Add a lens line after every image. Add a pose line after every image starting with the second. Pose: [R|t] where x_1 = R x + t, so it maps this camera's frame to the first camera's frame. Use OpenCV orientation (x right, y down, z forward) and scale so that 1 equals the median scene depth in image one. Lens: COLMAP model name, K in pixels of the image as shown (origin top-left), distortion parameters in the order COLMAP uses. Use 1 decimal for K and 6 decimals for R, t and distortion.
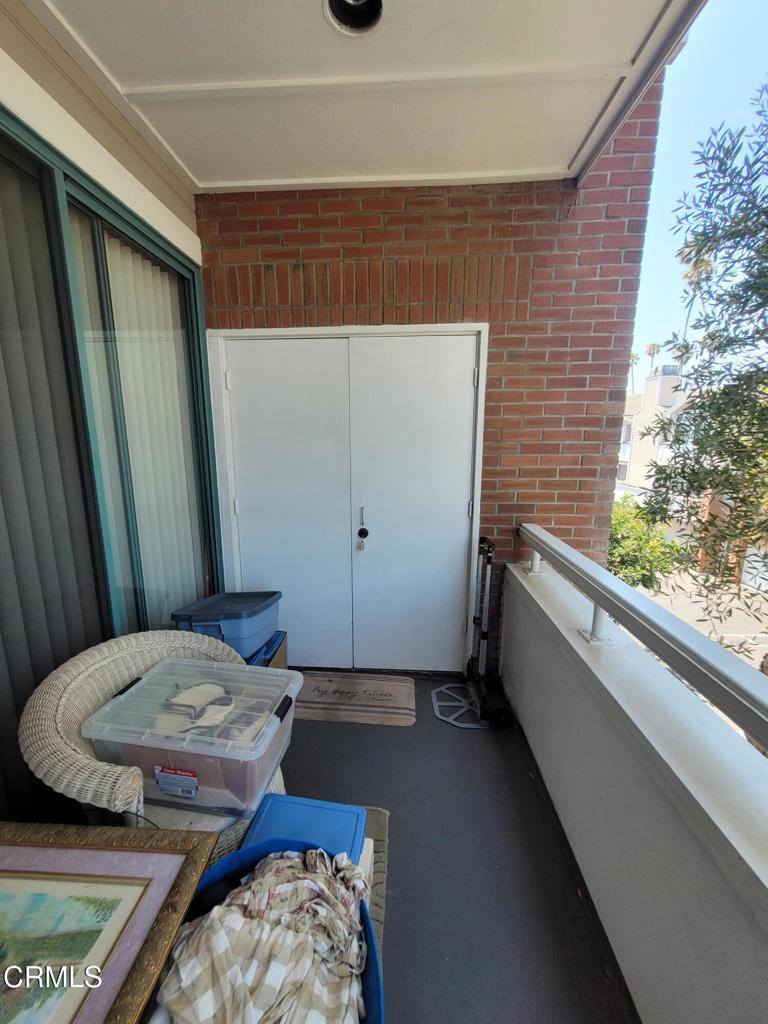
lens RADIAL K [[400.9, 0, 379.6], [0, 400.9, 512.1], [0, 0, 1]] dist [-0.000252, 0.000733]
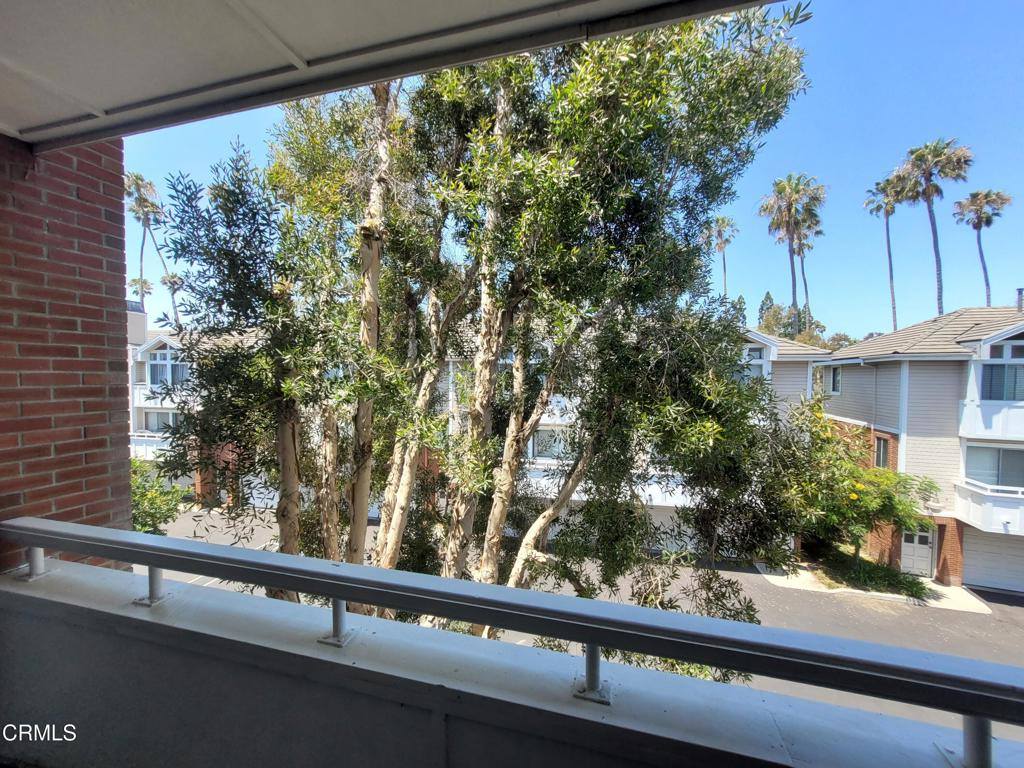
lens RADIAL K [[400.9, 0, 516.8], [0, 400.9, 390.3], [0, 0, 1]] dist [-0.000252, 0.000733]
pose [[0.198994, -0.038025, 0.979263, -0.216011], [0.178325, 0.983970, 0.001971, -0.049016], [-0.963640, 0.174235, 0.202585, -0.185557]]
